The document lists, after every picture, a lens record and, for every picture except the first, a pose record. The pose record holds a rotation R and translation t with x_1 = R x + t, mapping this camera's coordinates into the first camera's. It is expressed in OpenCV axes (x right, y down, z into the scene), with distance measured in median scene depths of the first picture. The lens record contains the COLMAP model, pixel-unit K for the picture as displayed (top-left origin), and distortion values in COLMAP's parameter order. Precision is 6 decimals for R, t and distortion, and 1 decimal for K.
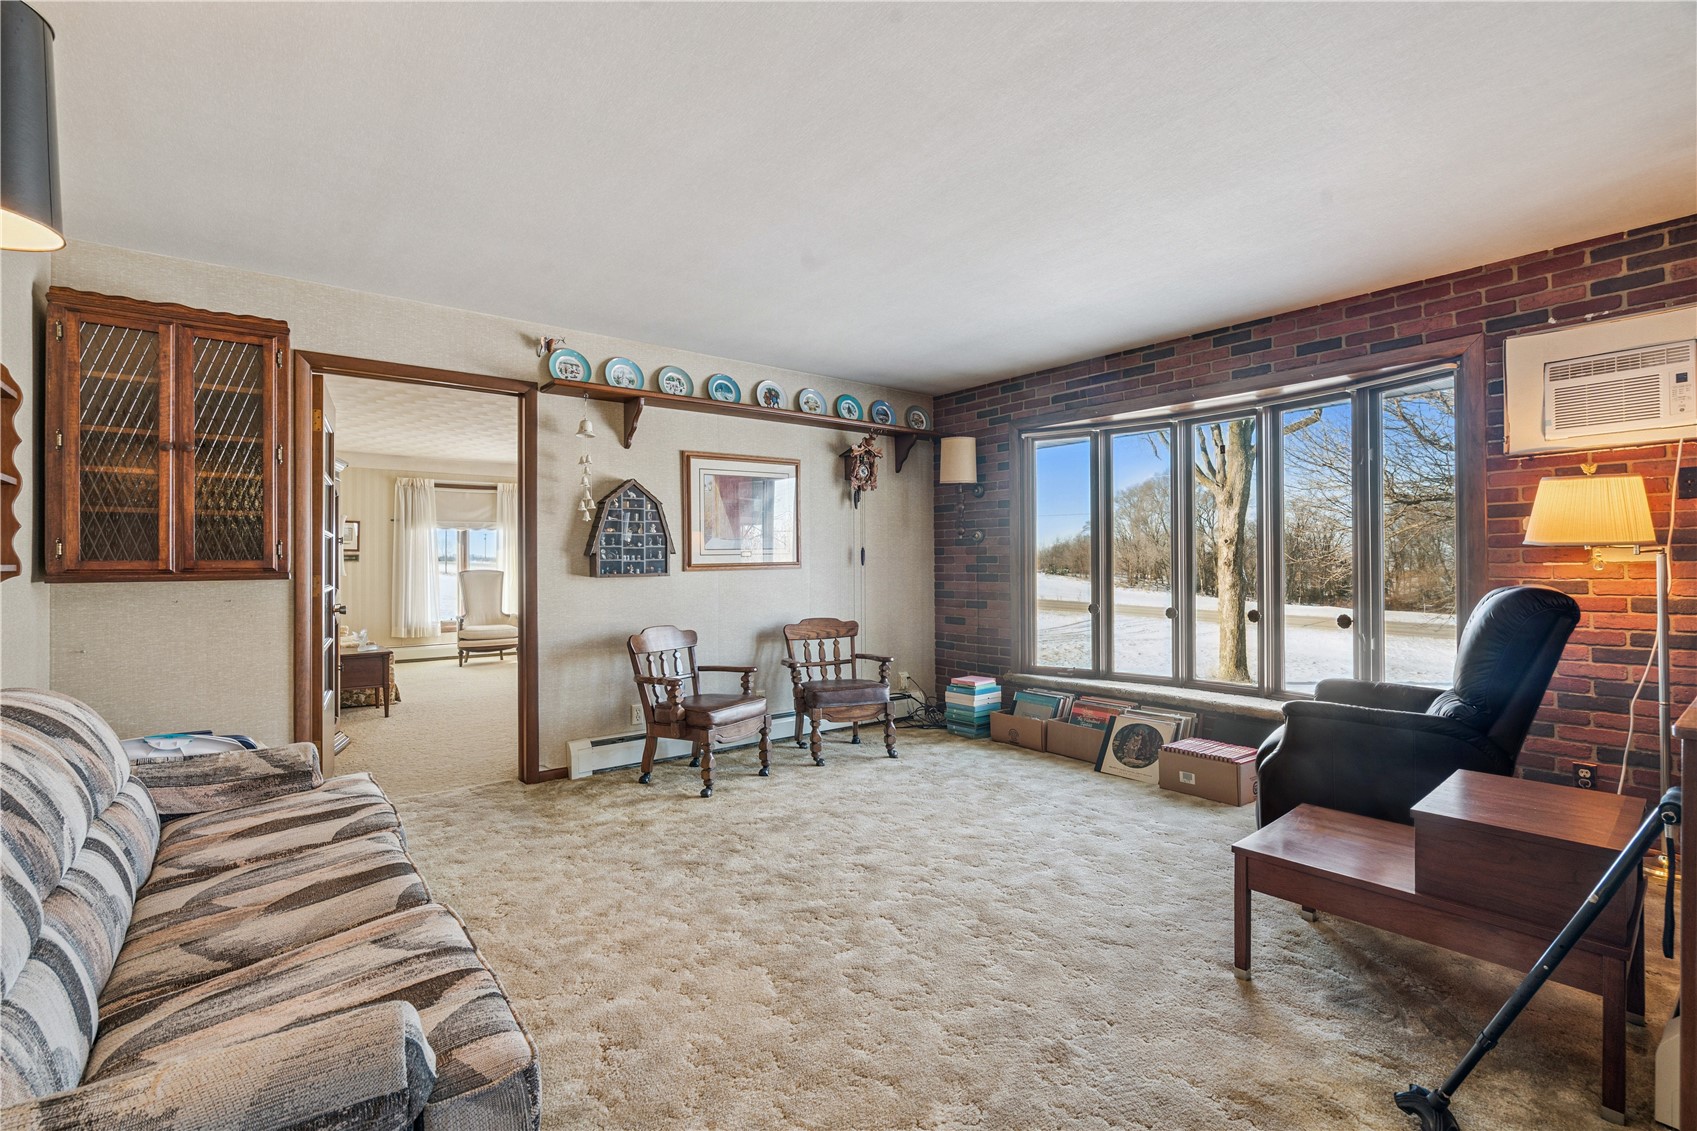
lens RADIAL K [[770.1, 0, 842.8], [0, 770.1, 561.2], [0, 0, 1]] dist [-0.004235, 0.003563]
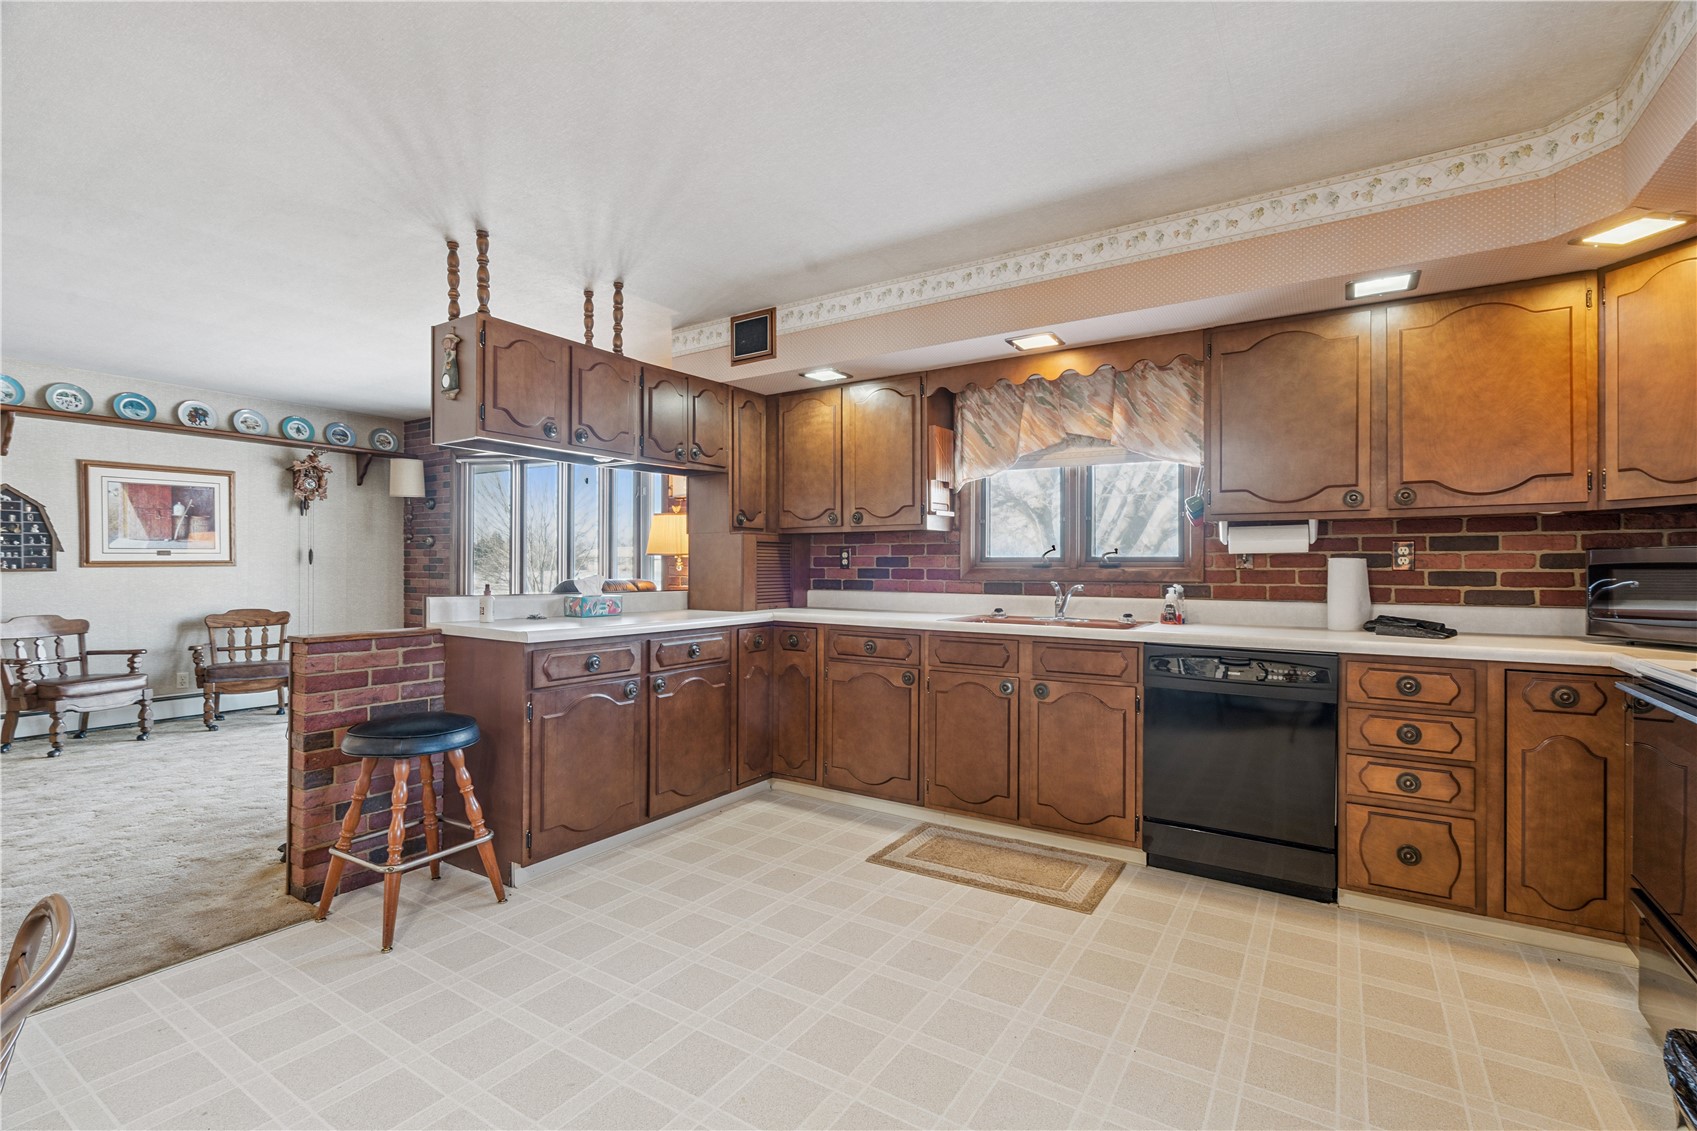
lens RADIAL K [[770.1, 0, 854.5], [0, 770.1, 567.8], [0, 0, 1]] dist [-0.004235, 0.003563]
pose [[0.945184, 0.009832, 0.326391, 0.493155], [-0.011073, 0.999937, 0.001944, -0.000696], [-0.326351, -0.005451, 0.945233, -0.427190]]
